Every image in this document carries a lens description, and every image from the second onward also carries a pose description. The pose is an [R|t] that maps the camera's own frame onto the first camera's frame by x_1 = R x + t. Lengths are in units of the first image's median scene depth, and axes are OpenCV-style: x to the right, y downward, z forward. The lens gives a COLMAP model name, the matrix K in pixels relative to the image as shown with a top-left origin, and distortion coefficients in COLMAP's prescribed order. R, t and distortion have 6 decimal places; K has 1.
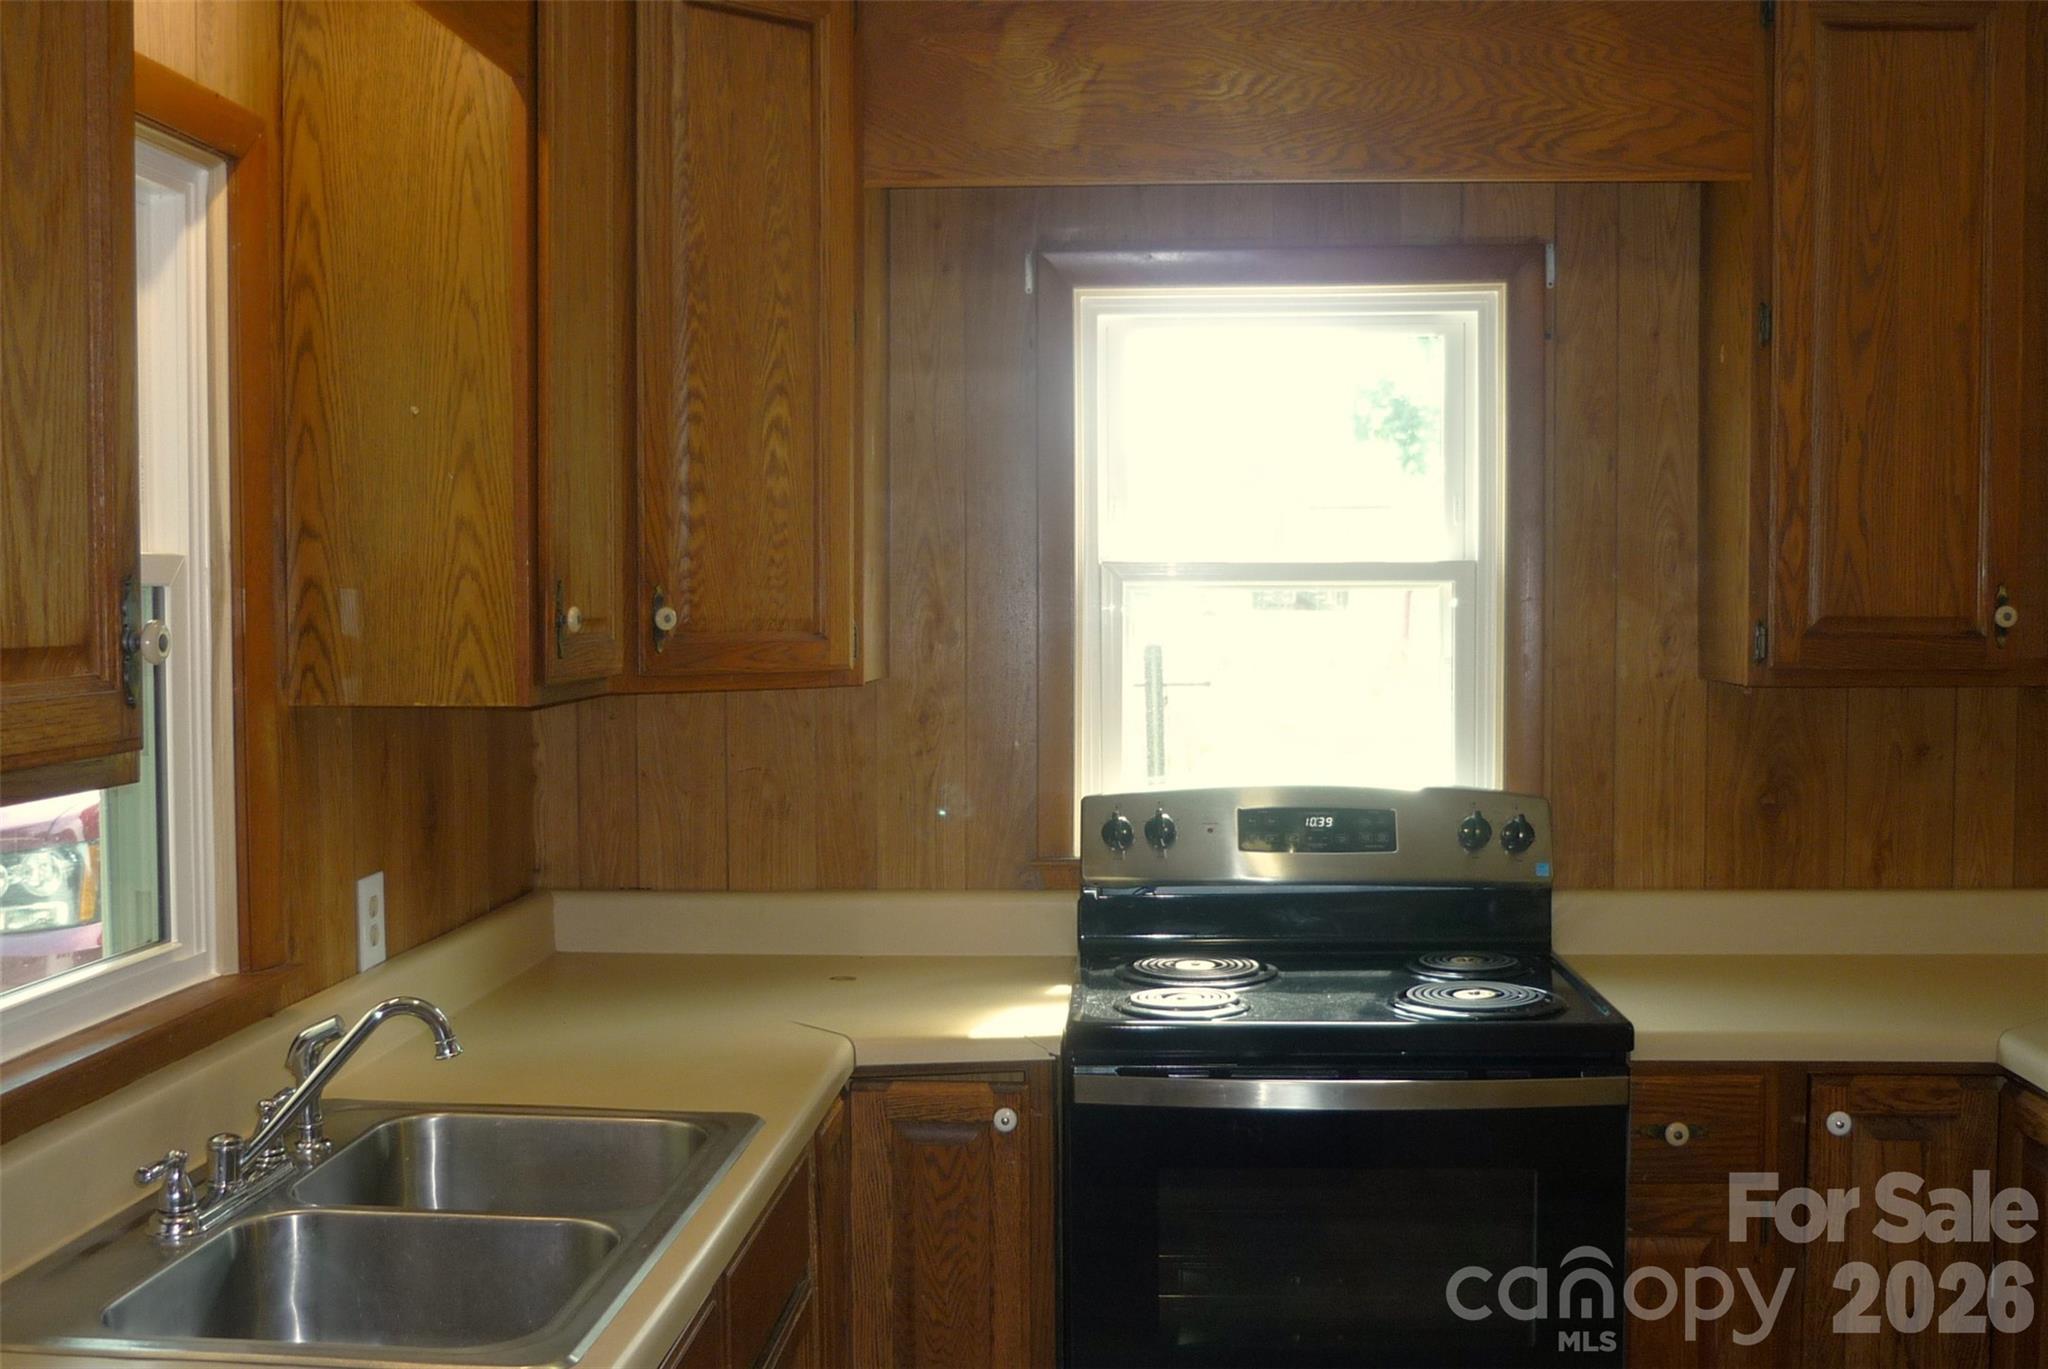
lens RADIAL K [[2087.2, 0, 1036.1], [0, 2087.2, 650.2], [0, 0, 1]] dist [-0.045739, 0.000000]
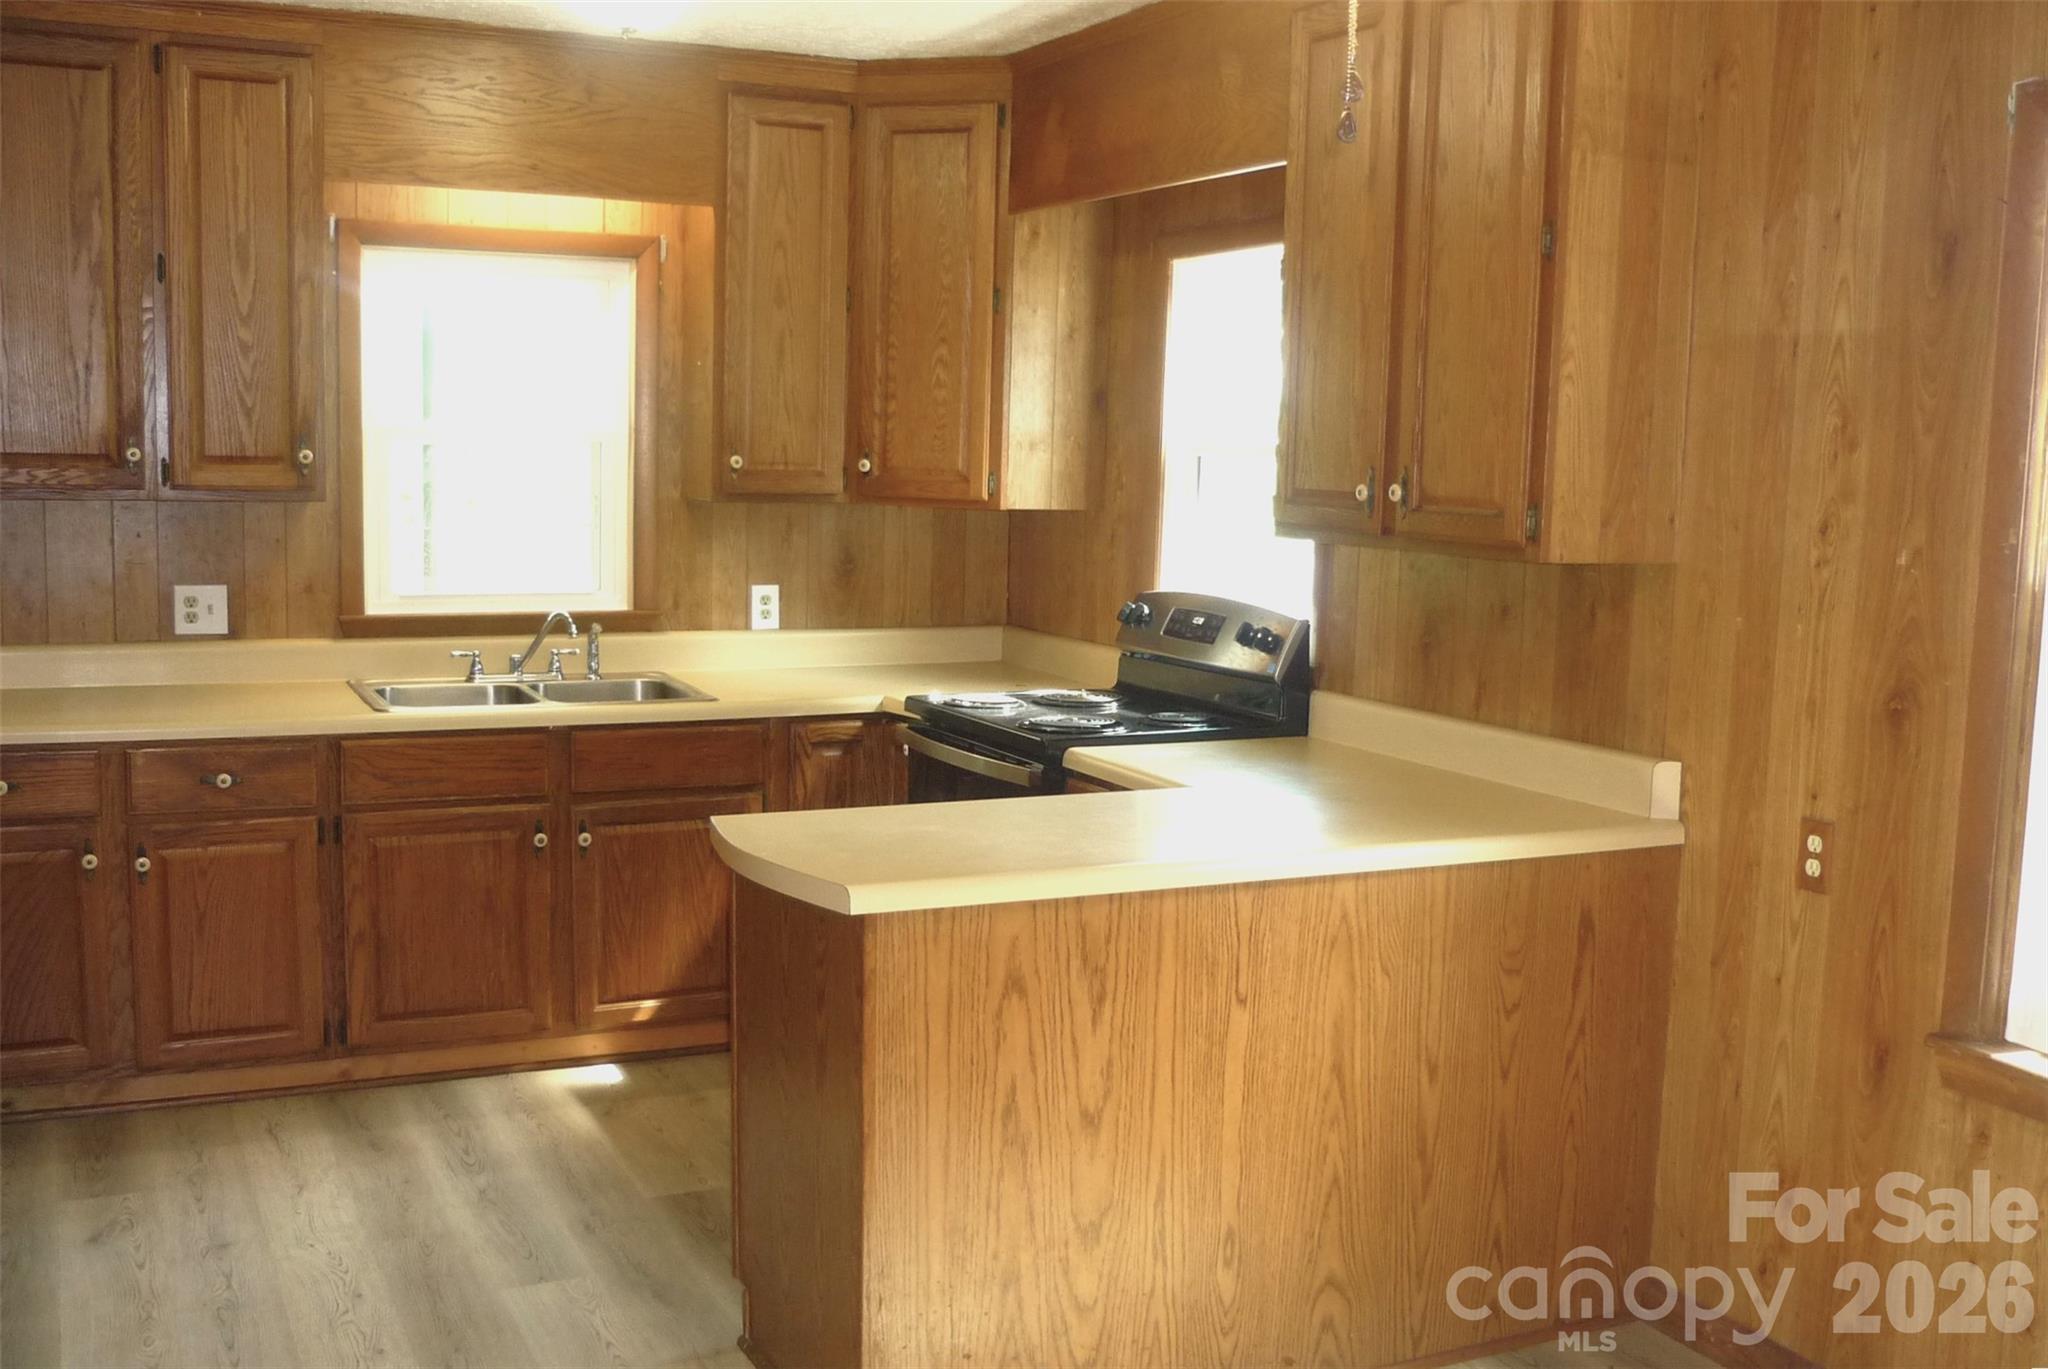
lens RADIAL K [[2087.2, 0, 993.0], [0, 2087.2, 661.7], [0, 0, 1]] dist [-0.045739, 0.000000]
pose [[0.469850, 0.107895, -0.876127, 1.462963], [-0.051728, 0.994162, 0.094690, -0.022081], [0.881229, 0.000830, 0.472689, 0.192235]]
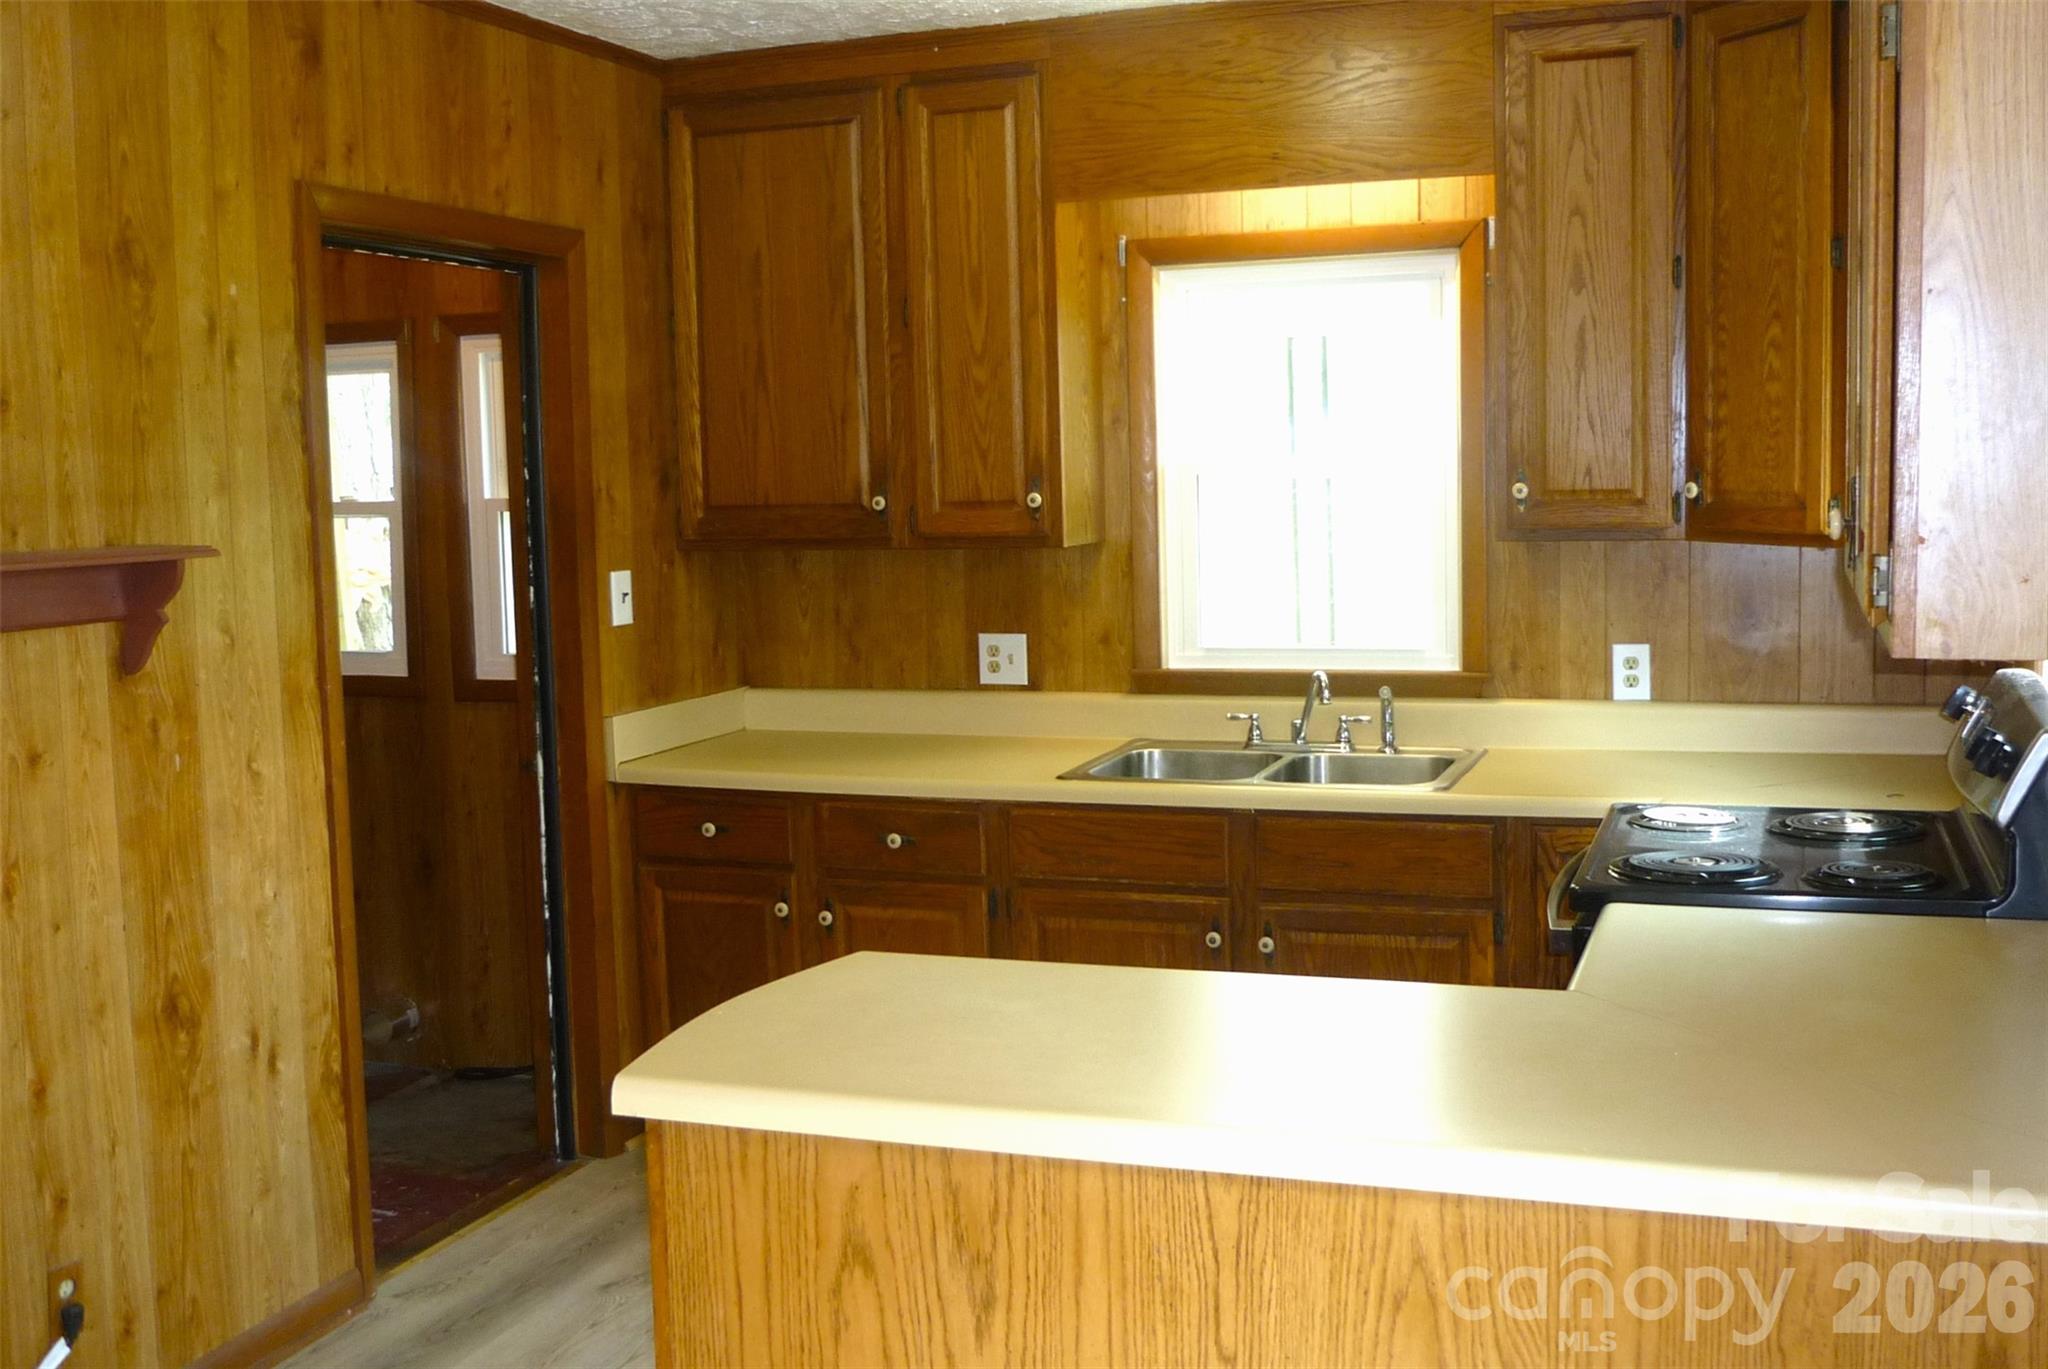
lens RADIAL K [[2087.2, 0, 1022.5], [0, 2087.2, 656.4], [0, 0, 1]] dist [-0.045739, 0.000000]
pose [[-0.295649, 0.100905, -0.949953, 1.238522], [-0.002831, 0.994309, 0.106498, -0.048947], [0.955293, 0.034176, -0.293680, 0.922492]]
